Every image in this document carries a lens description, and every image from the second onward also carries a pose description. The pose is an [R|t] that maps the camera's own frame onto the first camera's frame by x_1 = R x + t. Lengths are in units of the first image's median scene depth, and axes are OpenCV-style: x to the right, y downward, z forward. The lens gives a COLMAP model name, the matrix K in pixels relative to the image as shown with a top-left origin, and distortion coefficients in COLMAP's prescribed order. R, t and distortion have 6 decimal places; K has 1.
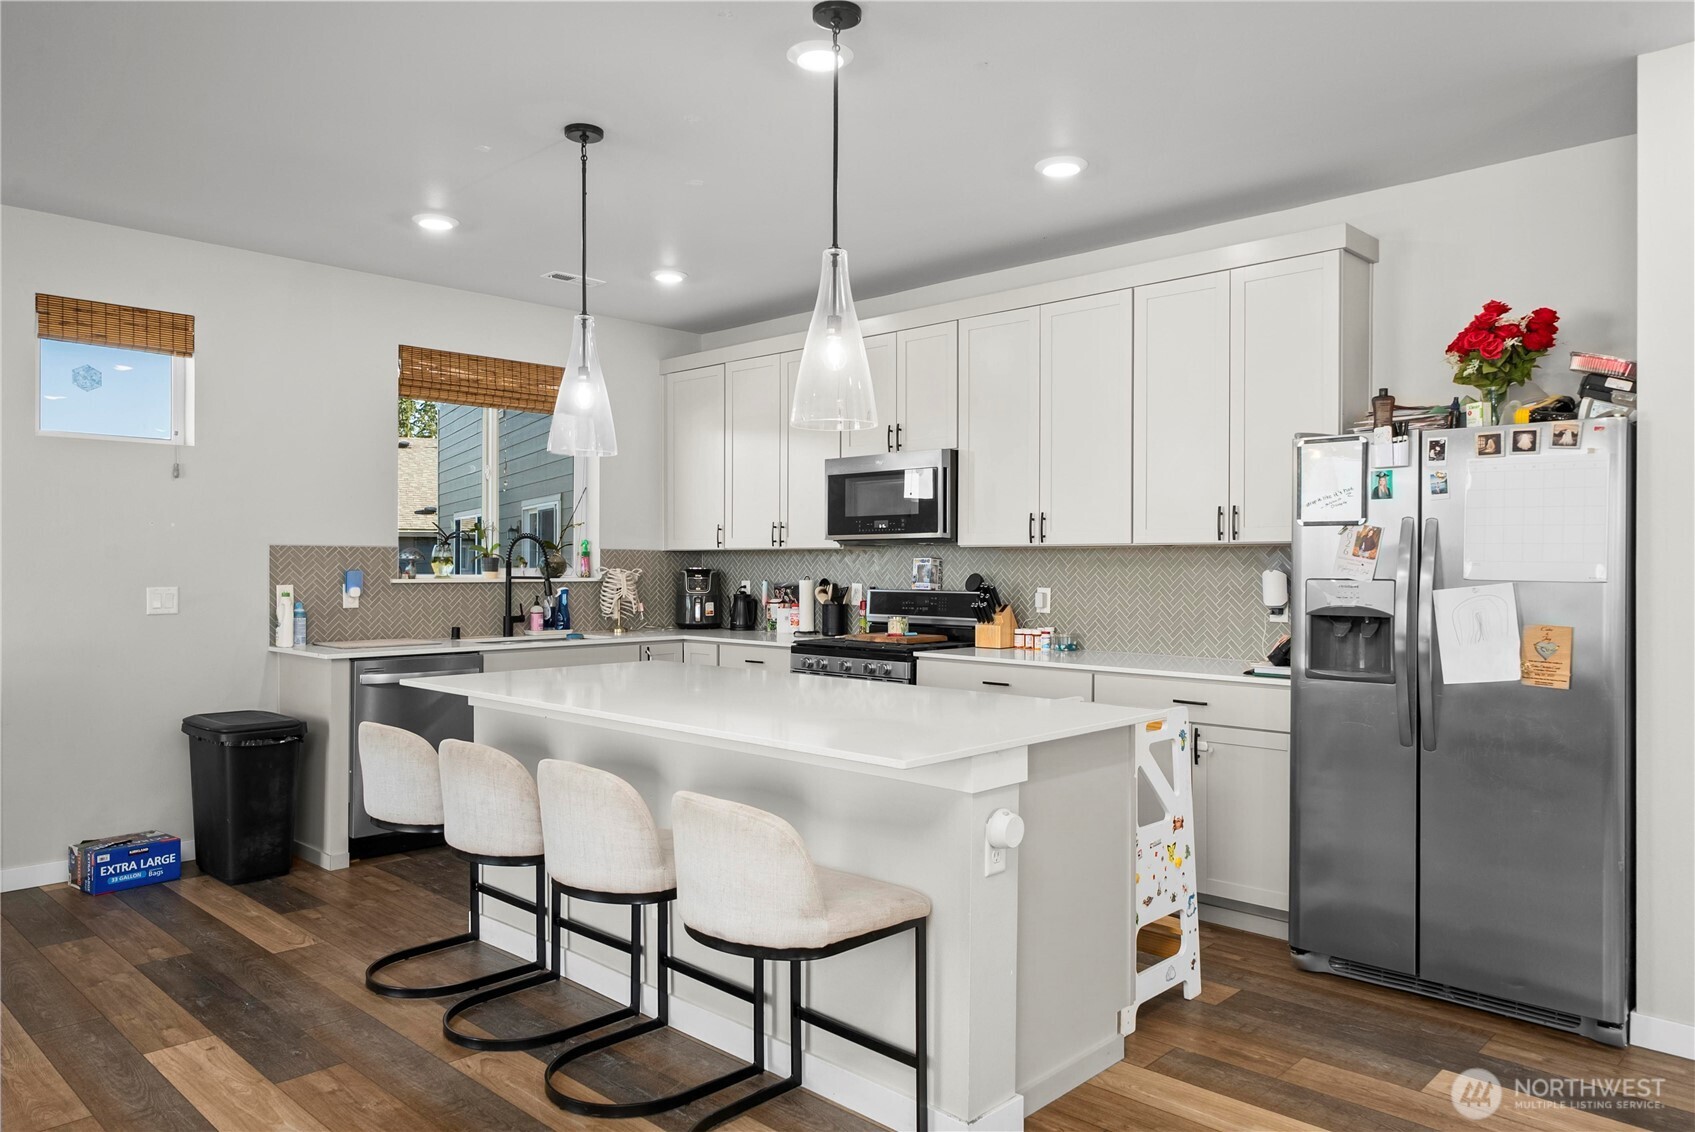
lens RADIAL K [[1165.6, 0, 847.5], [0, 1165.6, 566.0], [0, 0, 1]] dist [-0.000438, -0.000630]
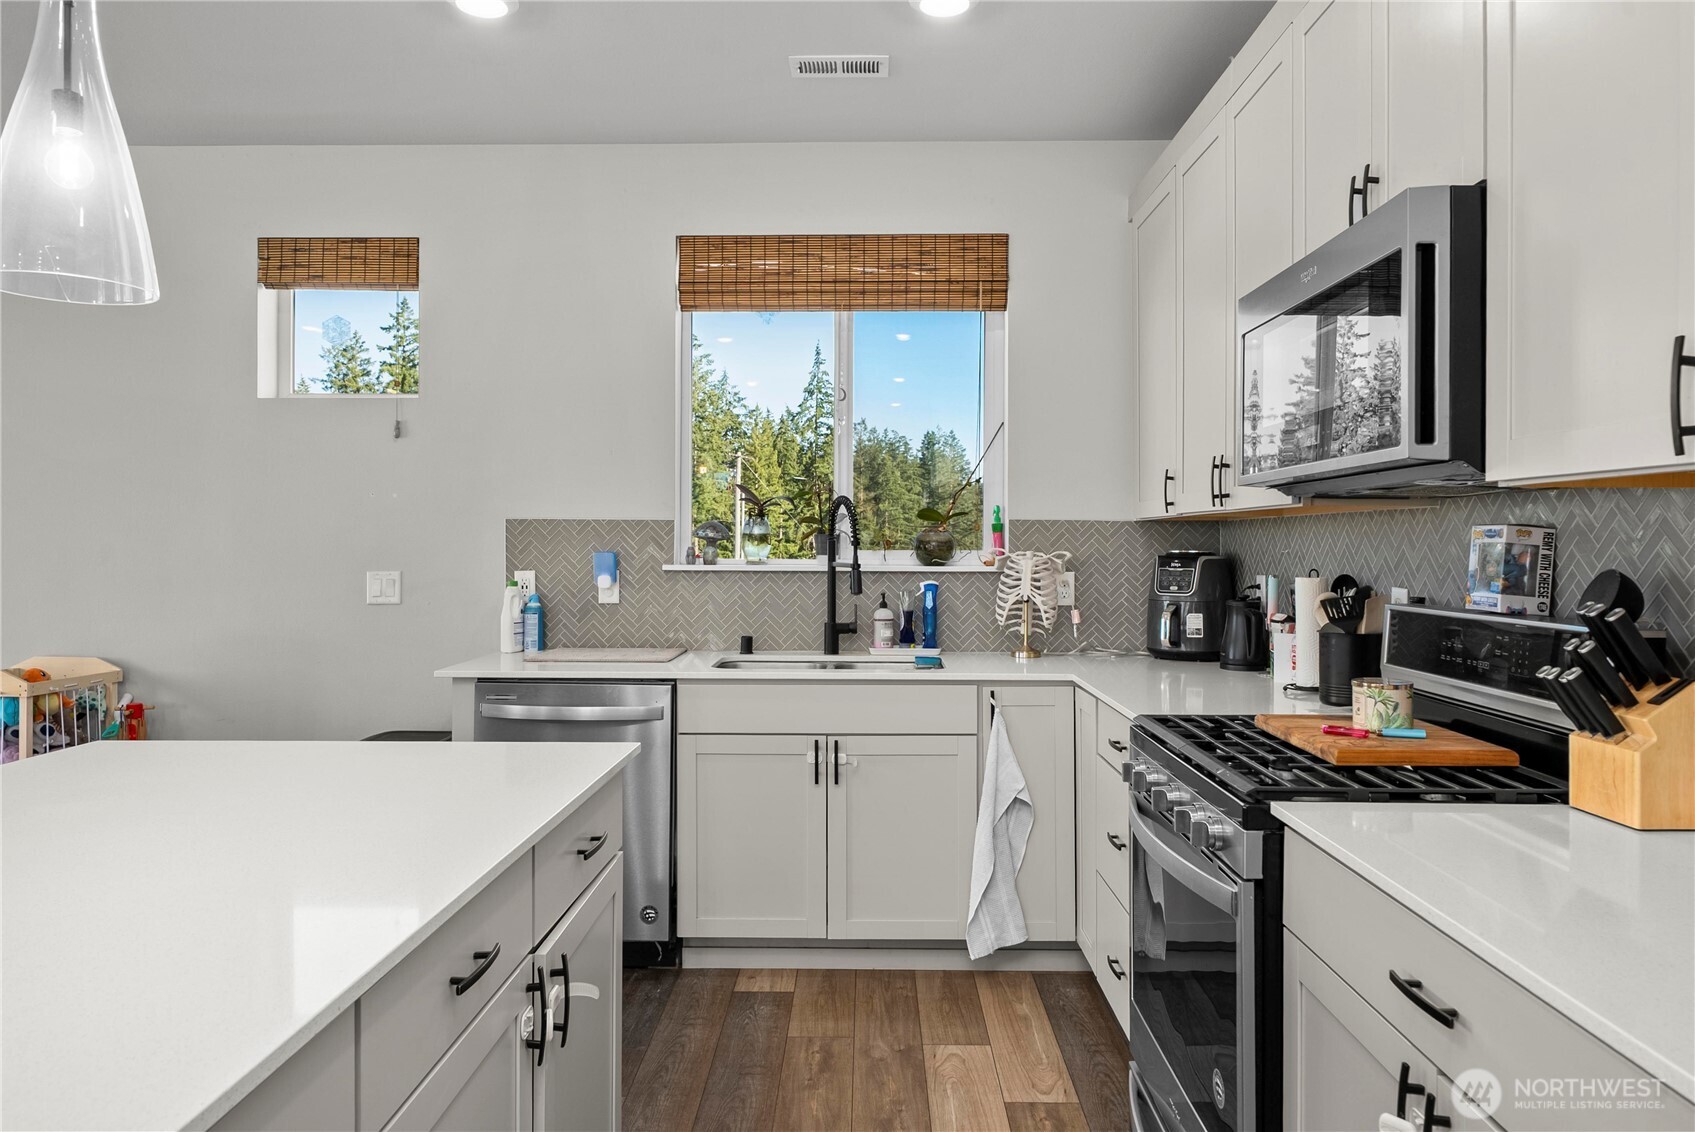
lens RADIAL K [[1101.3, 0, 849.8], [0, 1101.3, 543.9], [0, 0, 1]] dist [-0.028816, 0.000195]
pose [[0.686482, -0.000674, -0.727146, 0.171350], [-0.002001, 0.999994, -0.002815, 0.000229], [0.727144, 0.003388, 0.686477, 0.600161]]
